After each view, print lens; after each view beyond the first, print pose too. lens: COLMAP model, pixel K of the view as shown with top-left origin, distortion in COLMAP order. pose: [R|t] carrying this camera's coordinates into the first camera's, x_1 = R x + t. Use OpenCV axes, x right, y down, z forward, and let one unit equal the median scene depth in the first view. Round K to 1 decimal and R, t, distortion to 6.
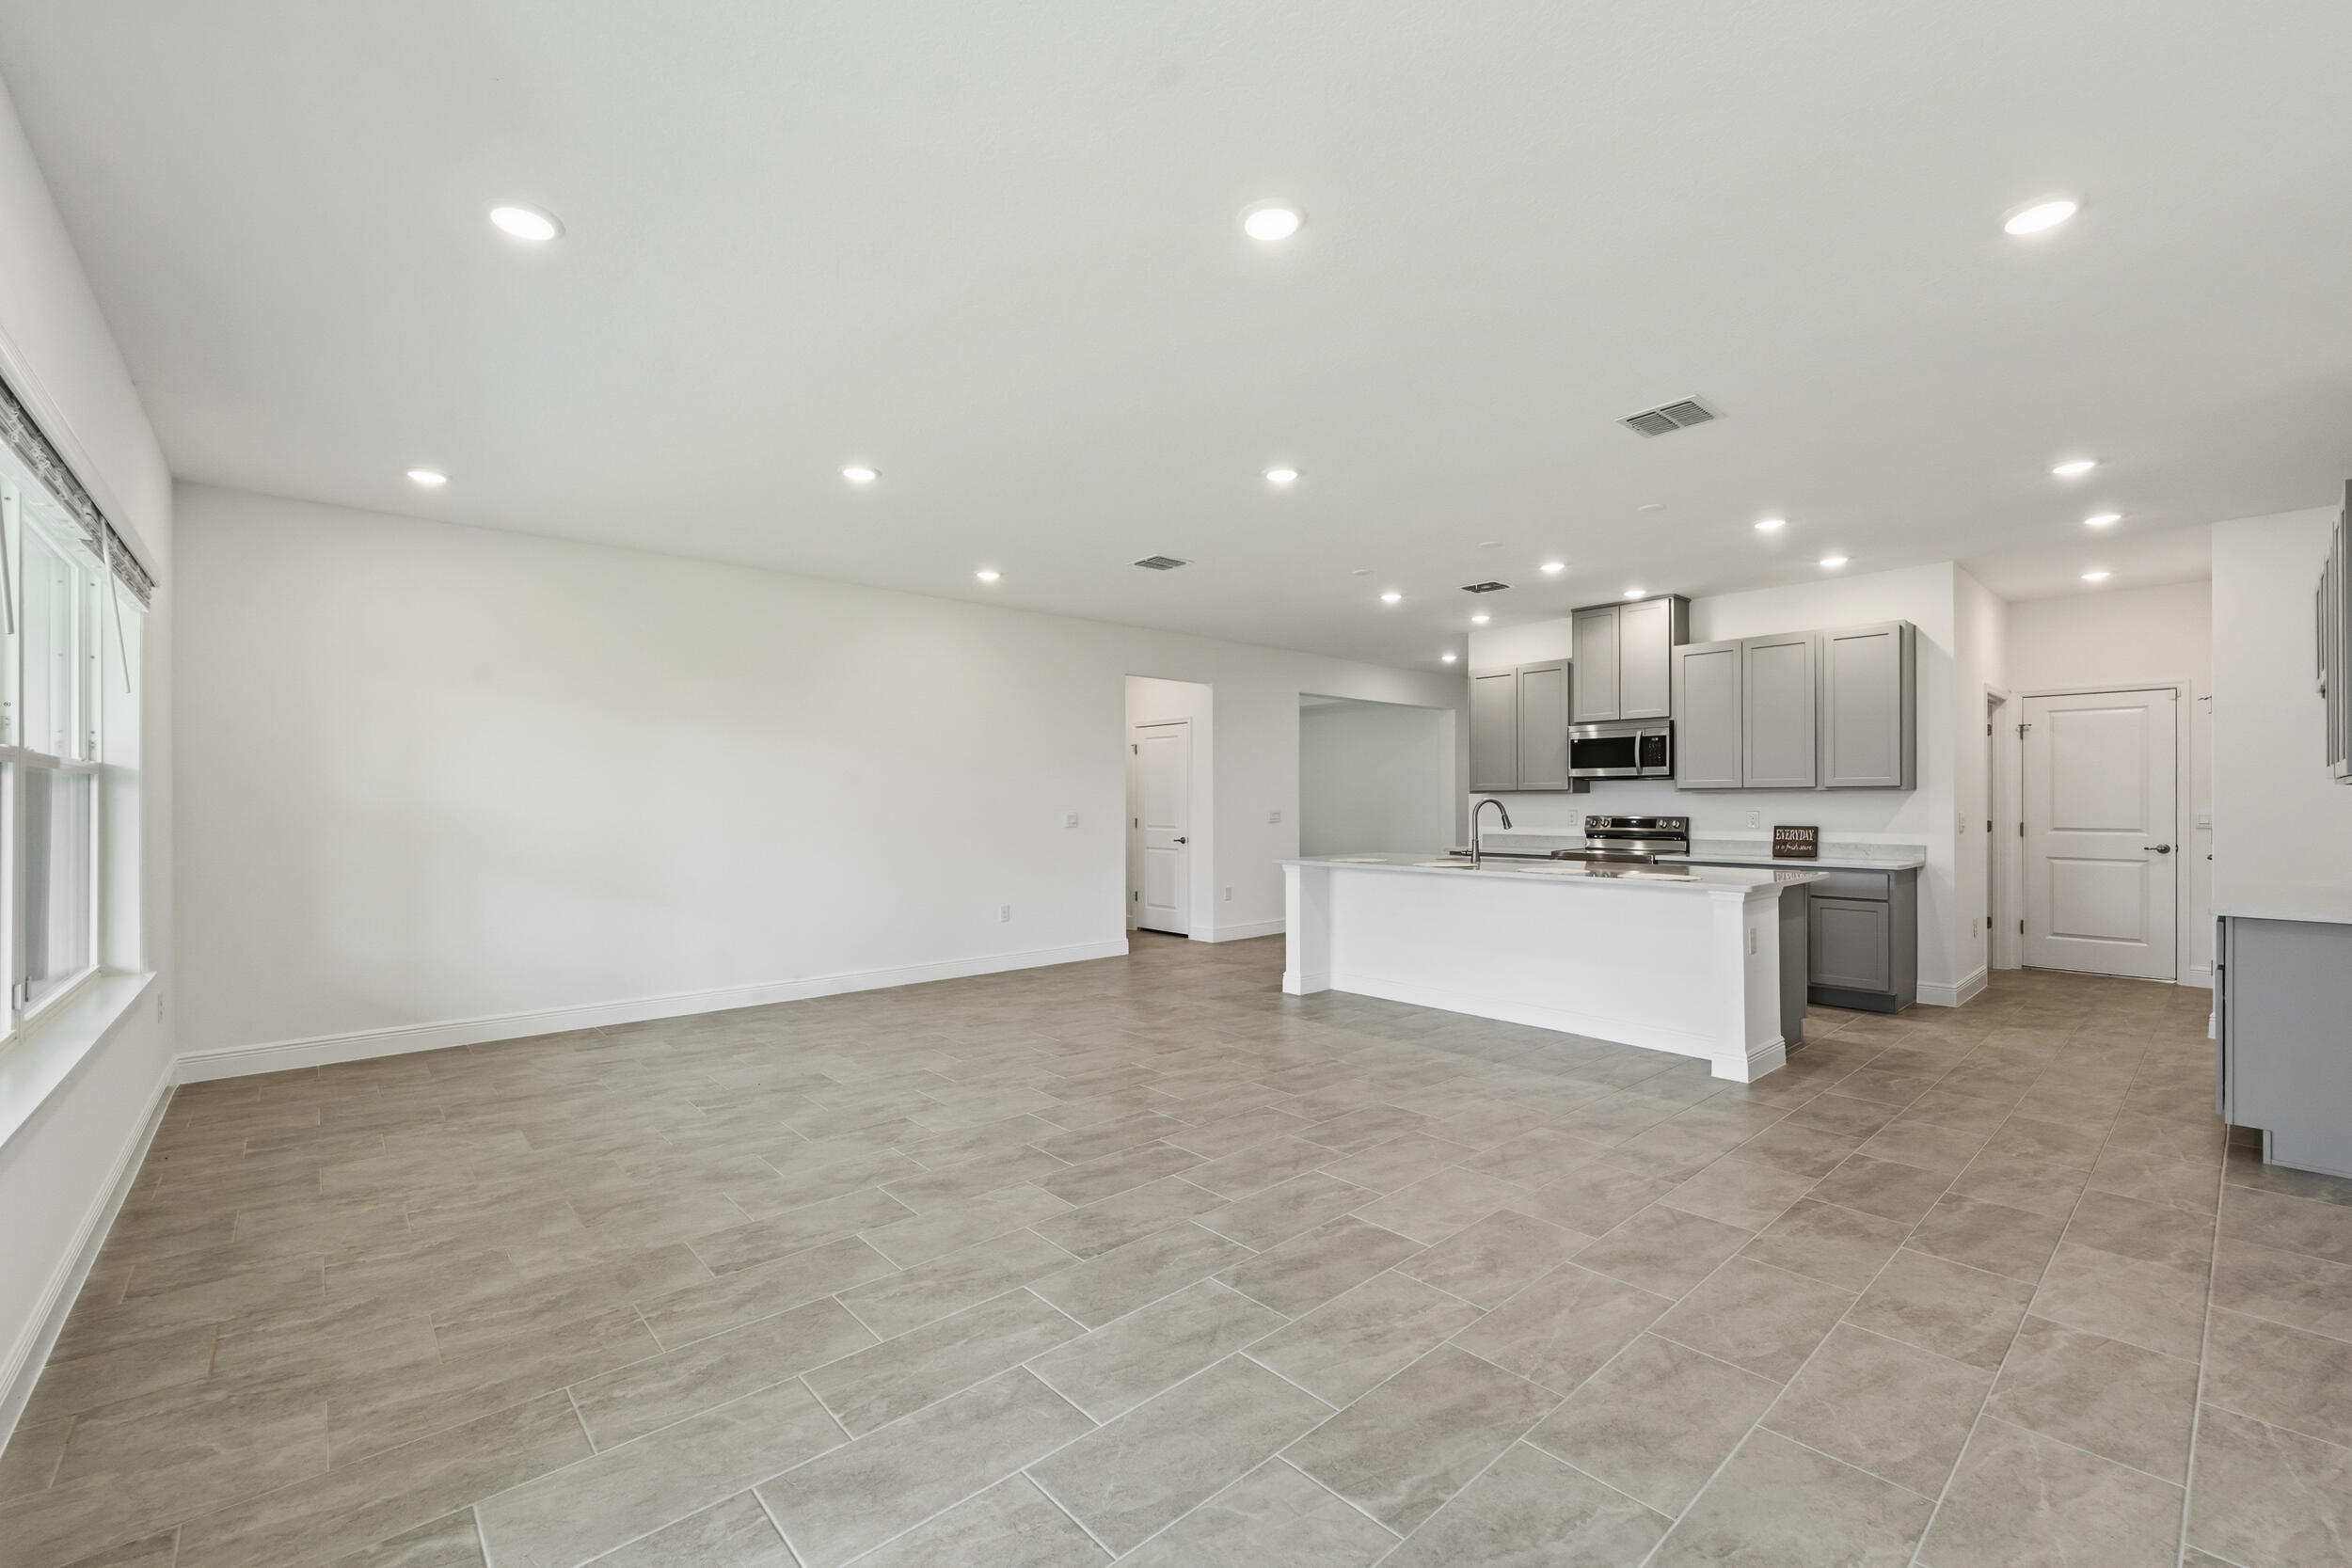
lens RADIAL K [[972.0, 0, 1167.1], [0, 972.0, 797.4], [0, 0, 1]] dist [0.001633, -0.000593]
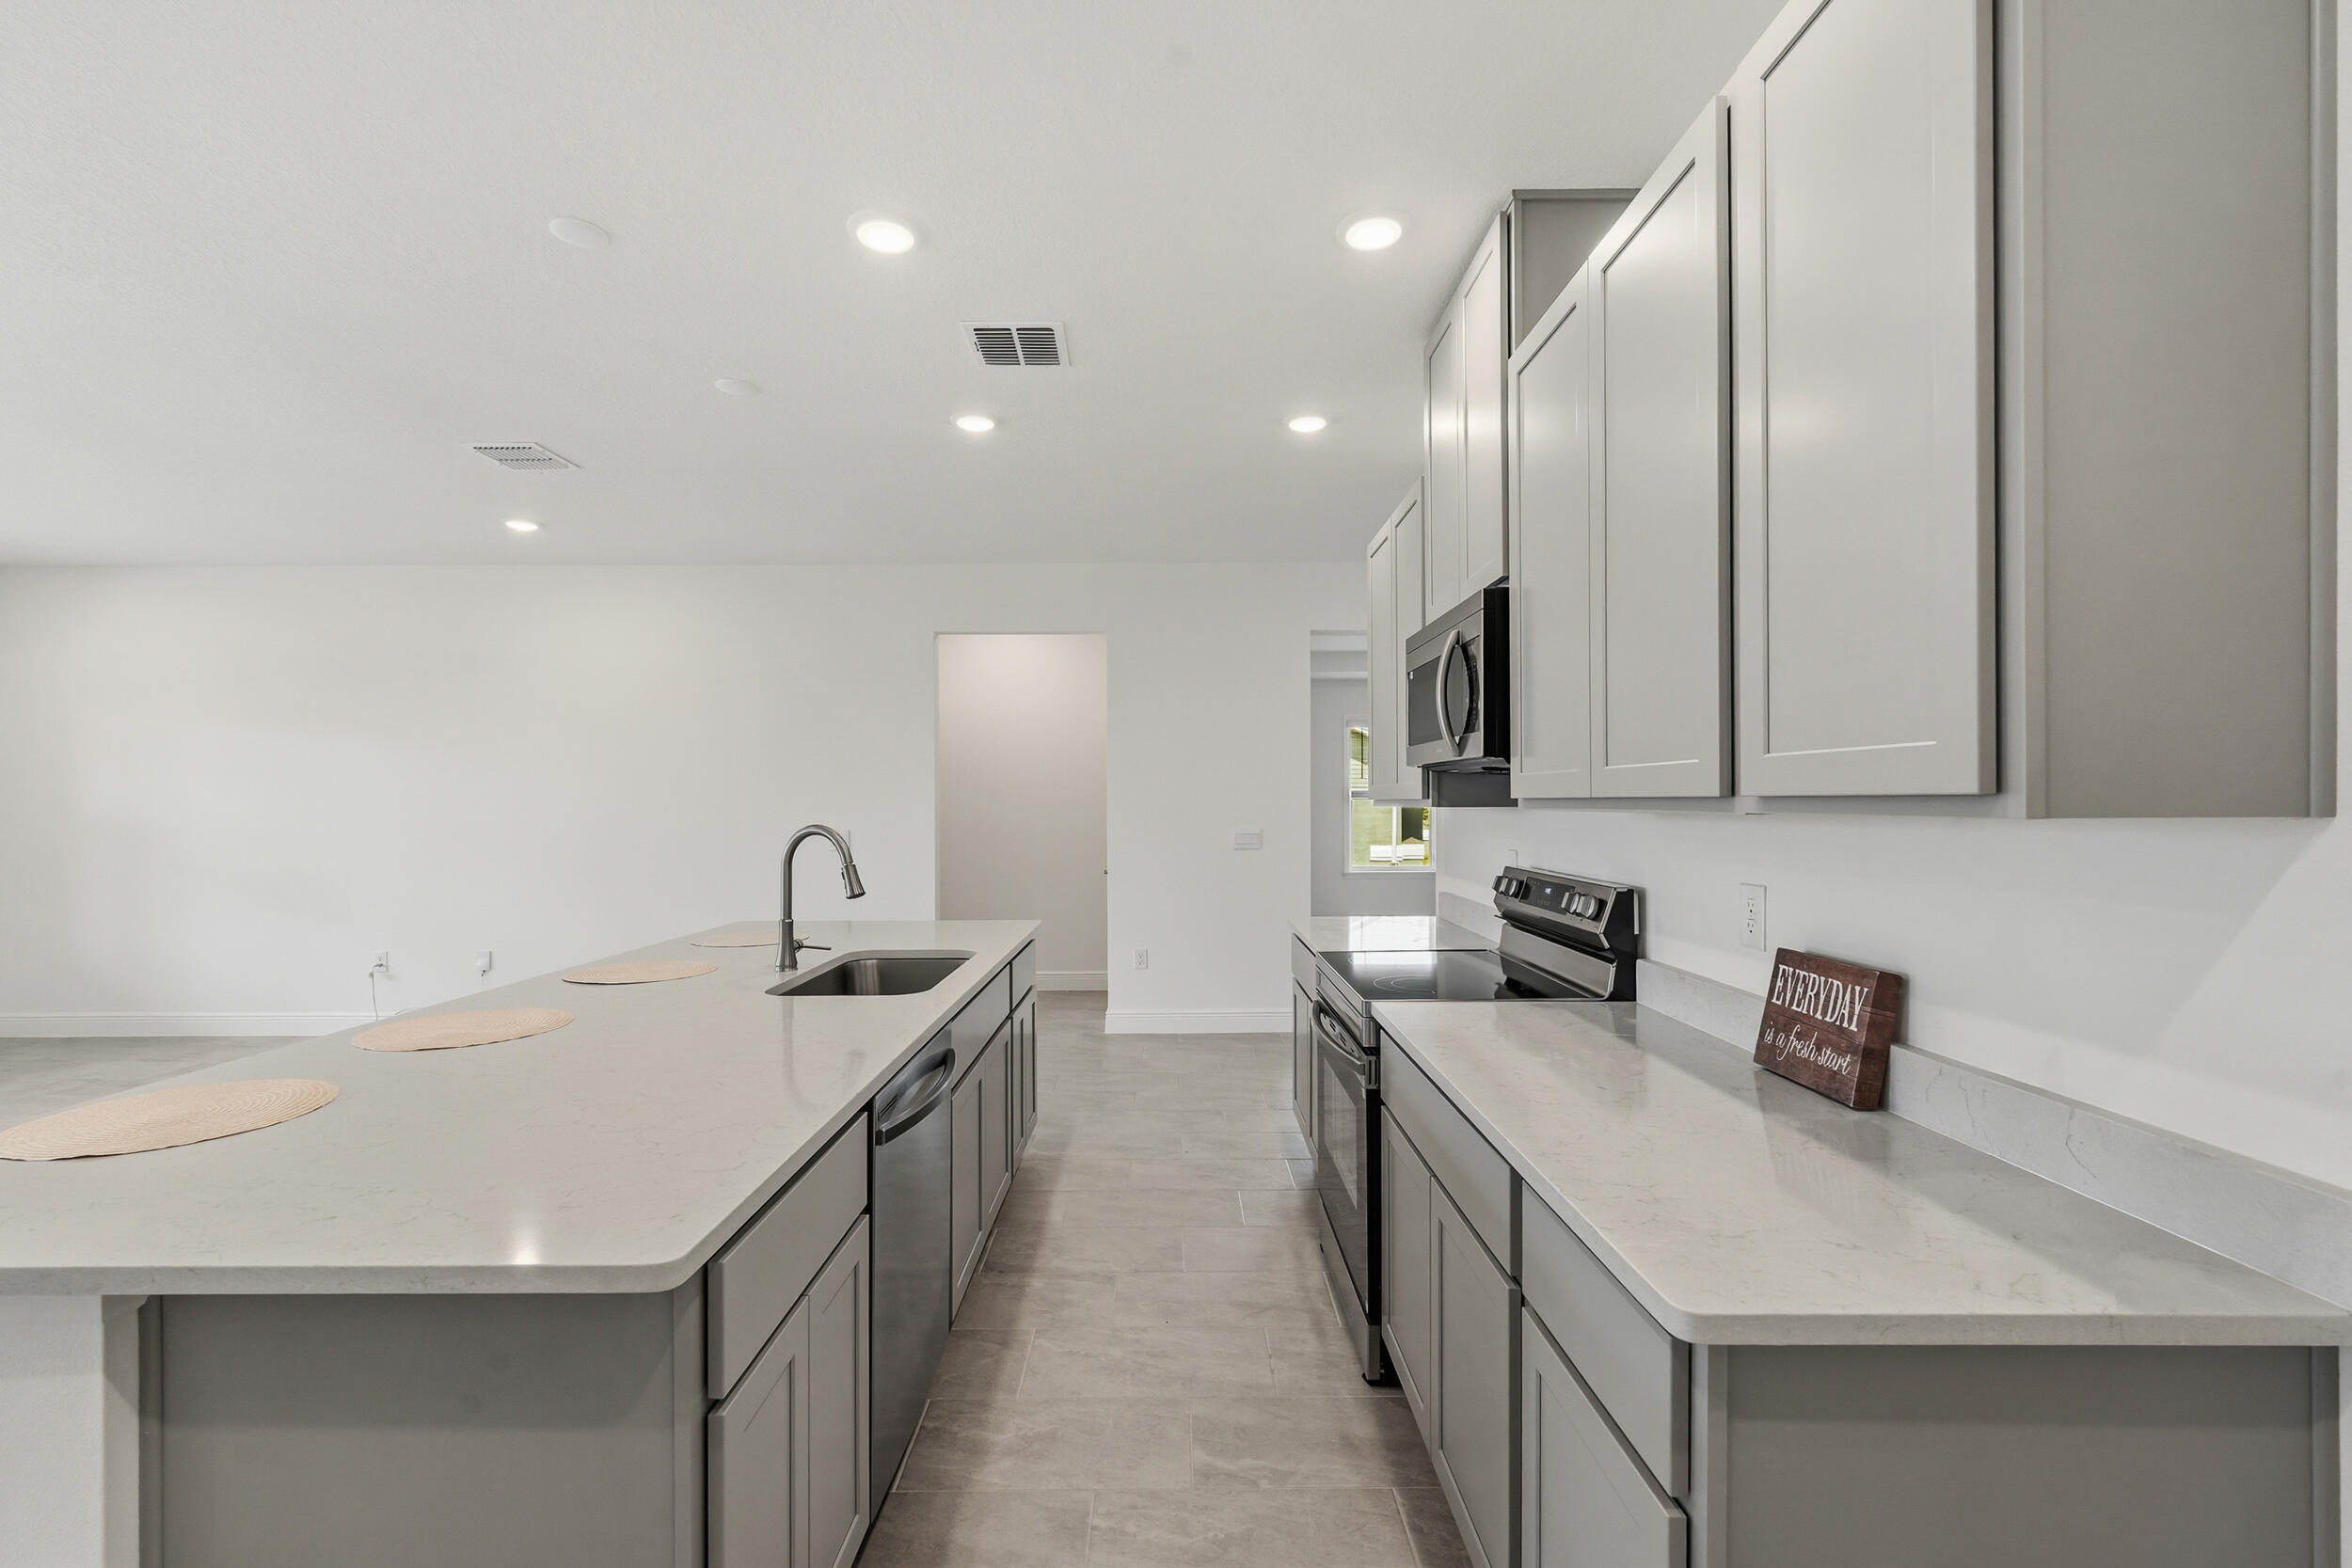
lens RADIAL K [[972.0, 0, 1187.9], [0, 972.0, 796.5], [0, 0, 1]] dist [0.001633, -0.000593]
pose [[0.760948, -0.000036, -0.648813, 0.690398], [0.002926, 0.999990, 0.003377, -0.011396], [0.648806, -0.004468, 0.760940, 0.730603]]
